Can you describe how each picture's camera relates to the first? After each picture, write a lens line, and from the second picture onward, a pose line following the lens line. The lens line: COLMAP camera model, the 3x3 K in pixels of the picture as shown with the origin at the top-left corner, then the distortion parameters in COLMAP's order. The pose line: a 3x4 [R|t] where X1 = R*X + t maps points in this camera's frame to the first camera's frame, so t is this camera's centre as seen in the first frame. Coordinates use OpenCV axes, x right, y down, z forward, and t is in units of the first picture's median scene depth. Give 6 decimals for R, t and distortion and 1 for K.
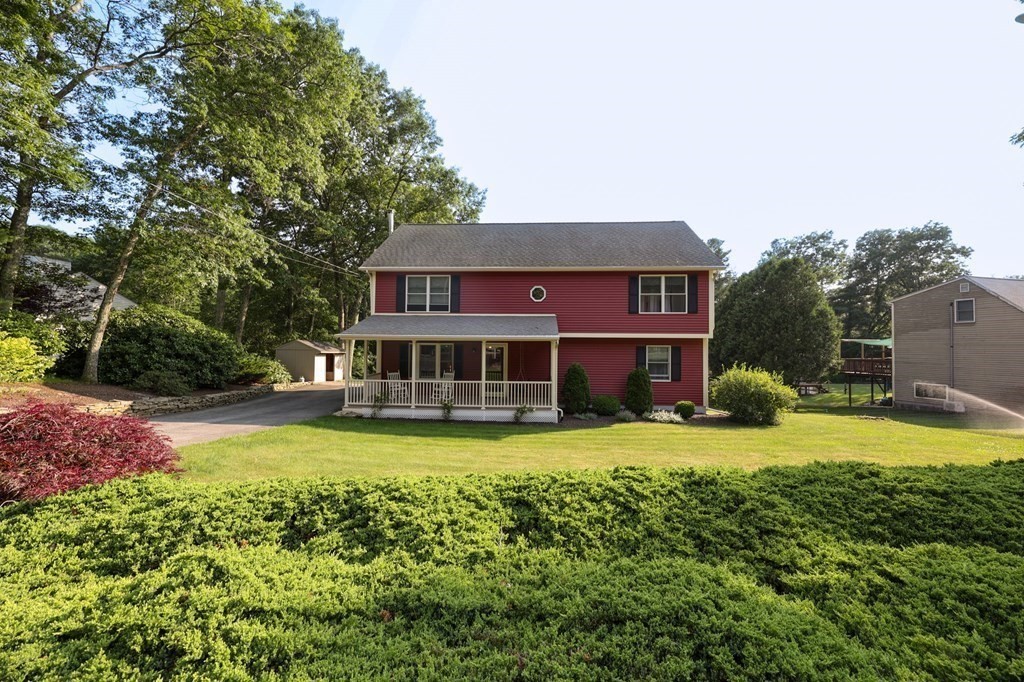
lens RADIAL K [[415.4, 0, 512.0], [0, 415.4, 341.0], [0, 0, 1]] dist [-0.000274, 0.000234]
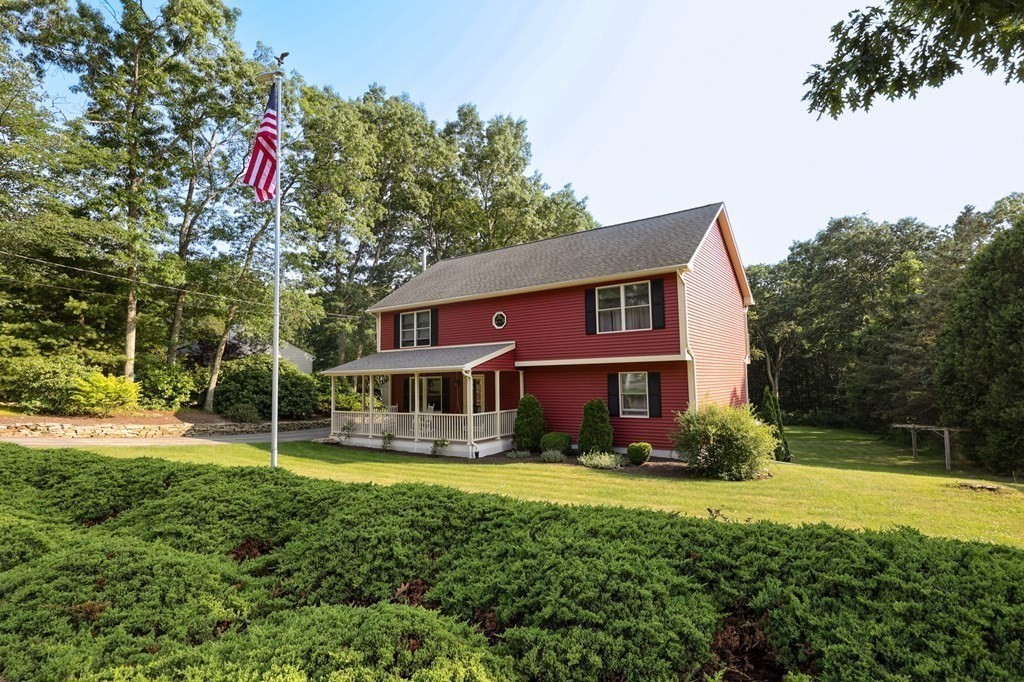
lens RADIAL K [[513.1, 0, 512.0], [0, 513.1, 341.0], [0, 0, 1]] dist [0.000362, 0.000038]
pose [[0.846823, -0.065139, -0.527870, 0.698803], [0.030700, 0.996804, -0.073755, 0.017930], [0.530987, 0.046252, 0.846117, 0.048132]]
